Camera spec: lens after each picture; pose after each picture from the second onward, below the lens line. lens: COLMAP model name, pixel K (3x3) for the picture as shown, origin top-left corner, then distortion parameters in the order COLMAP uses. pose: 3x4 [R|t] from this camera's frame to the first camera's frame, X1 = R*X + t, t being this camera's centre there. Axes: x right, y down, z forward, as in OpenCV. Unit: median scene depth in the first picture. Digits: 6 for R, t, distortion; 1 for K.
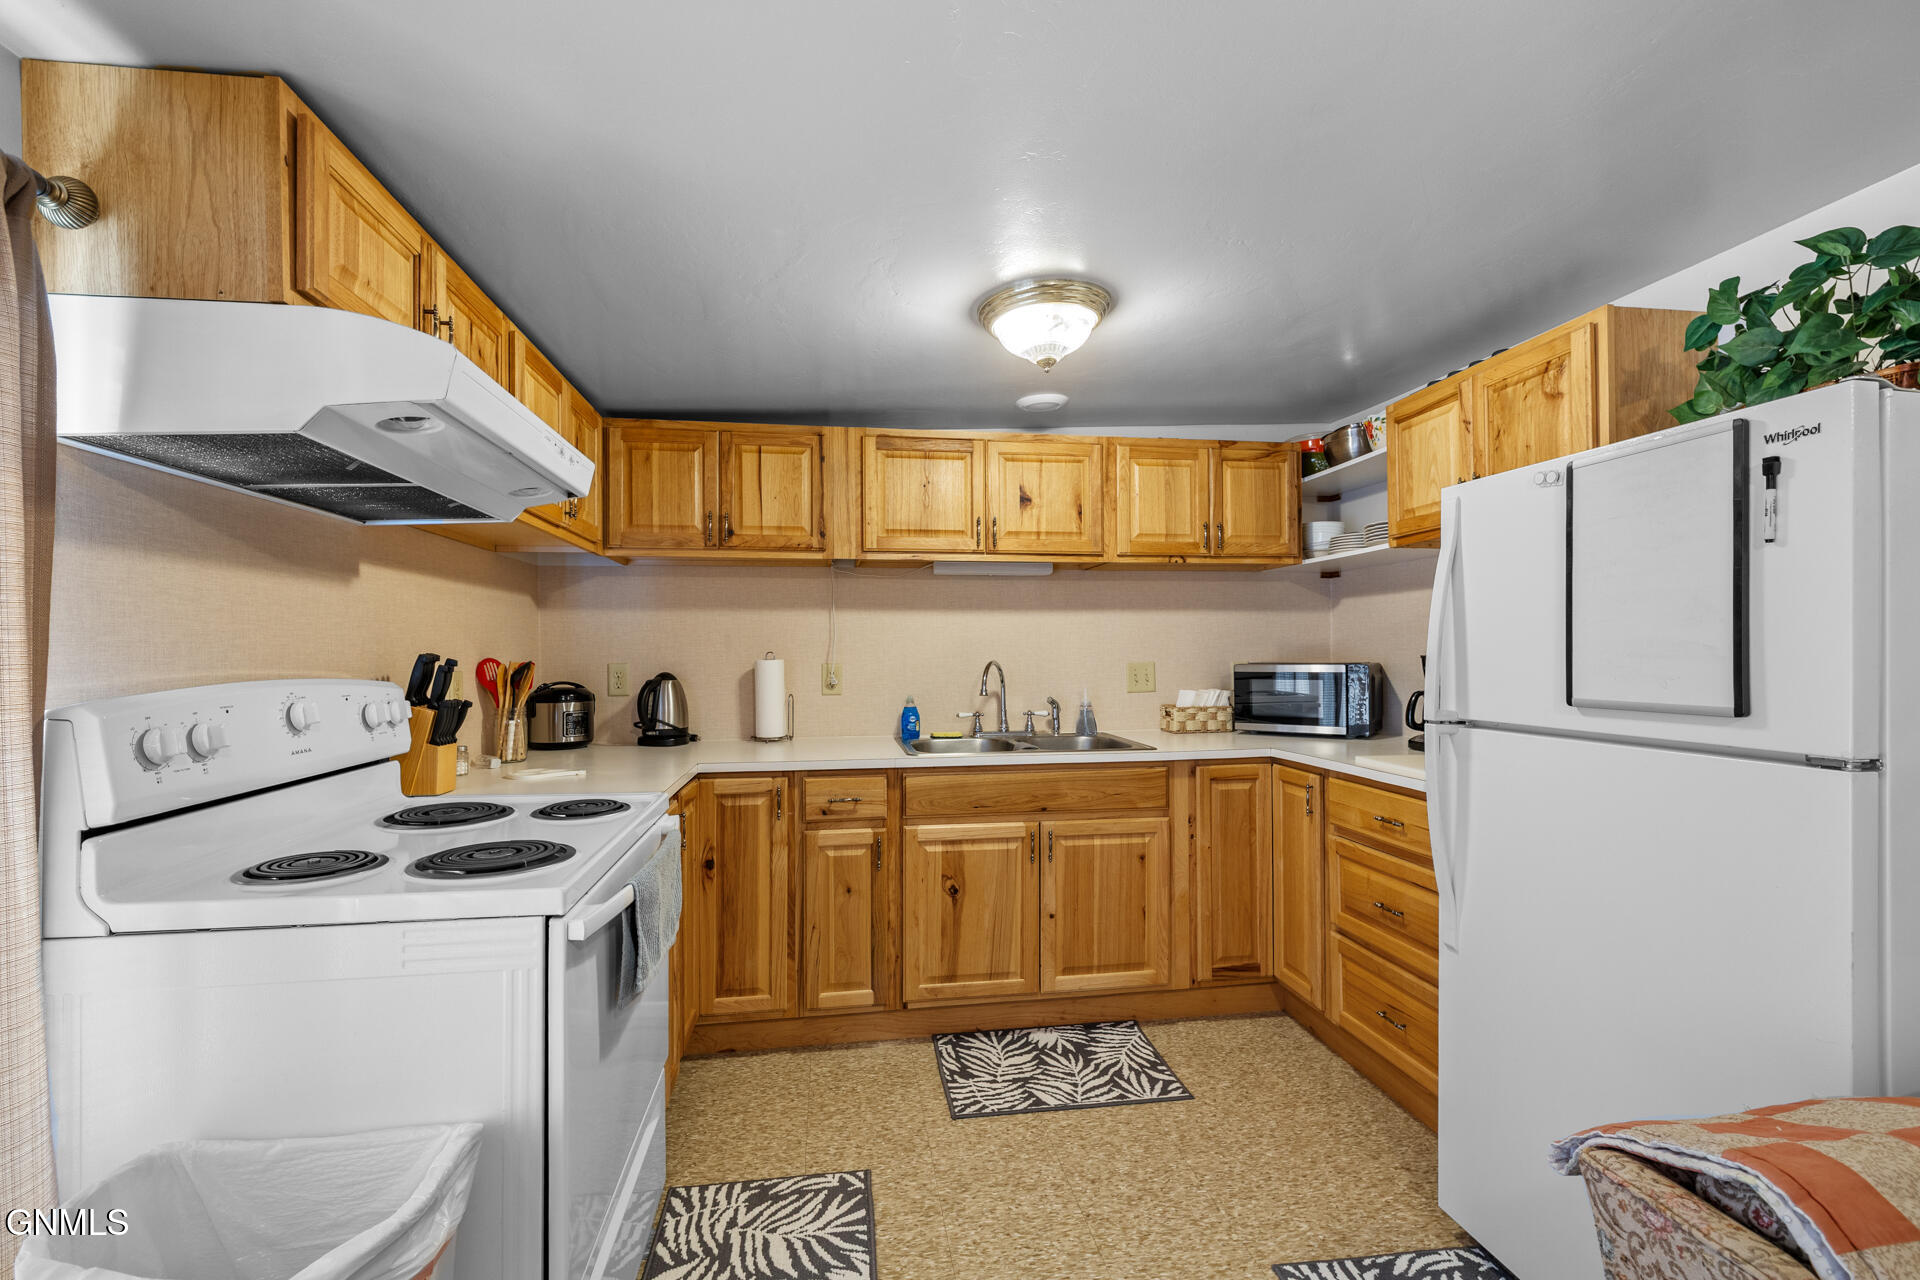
lens RADIAL K [[803.1, 0, 956.8], [0, 803.1, 649.1], [0, 0, 1]] dist [0.001435, 0.000325]
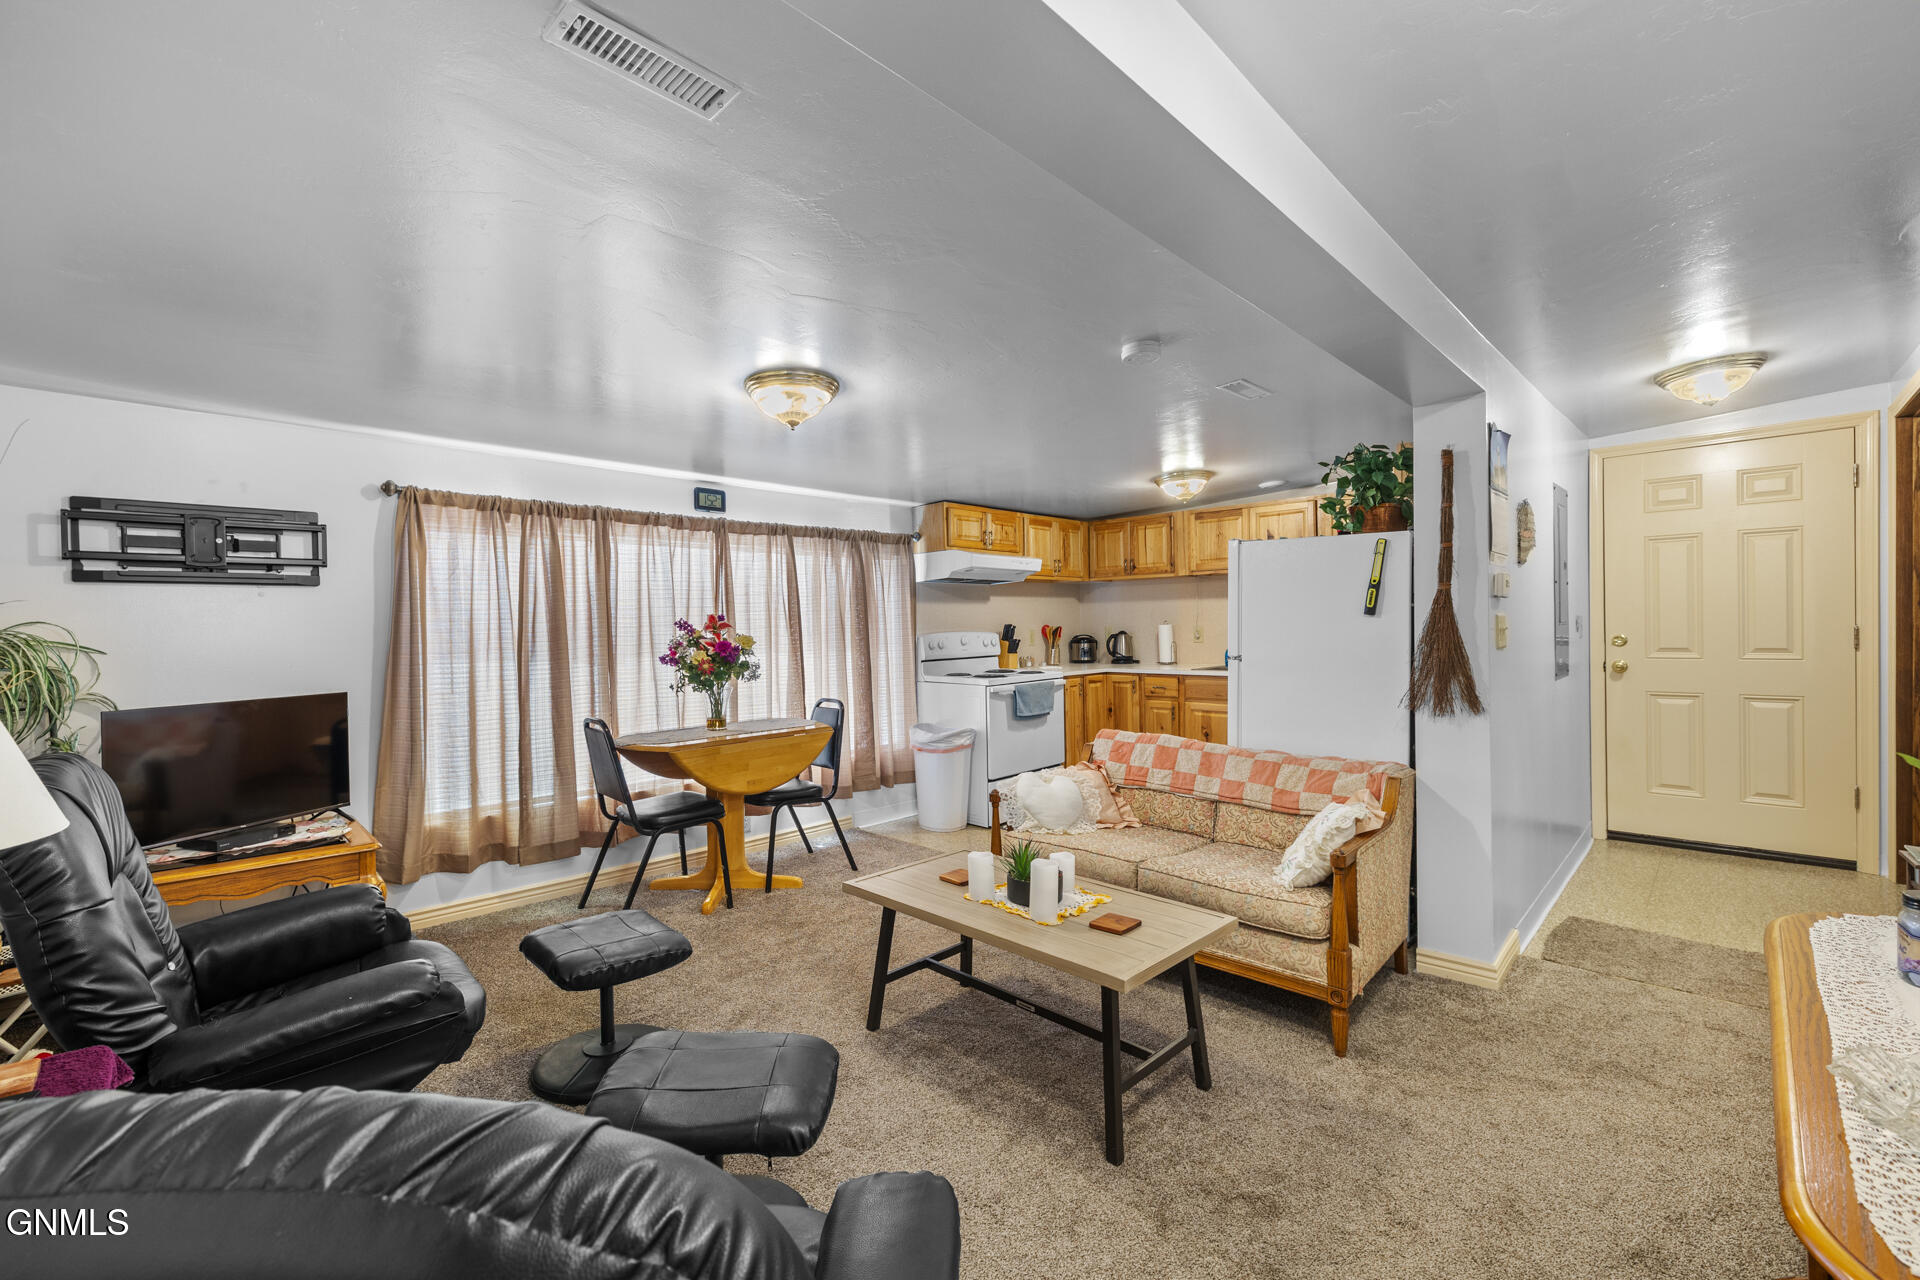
lens RADIAL K [[803.1, 0, 963.6], [0, 803.1, 637.4], [0, 0, 1]] dist [0.001435, 0.000325]
pose [[0.594161, 0.004456, -0.804334, 1.294747], [0.020491, 0.999576, 0.020674, -0.007588], [0.804085, -0.028765, 0.593818, -0.735216]]
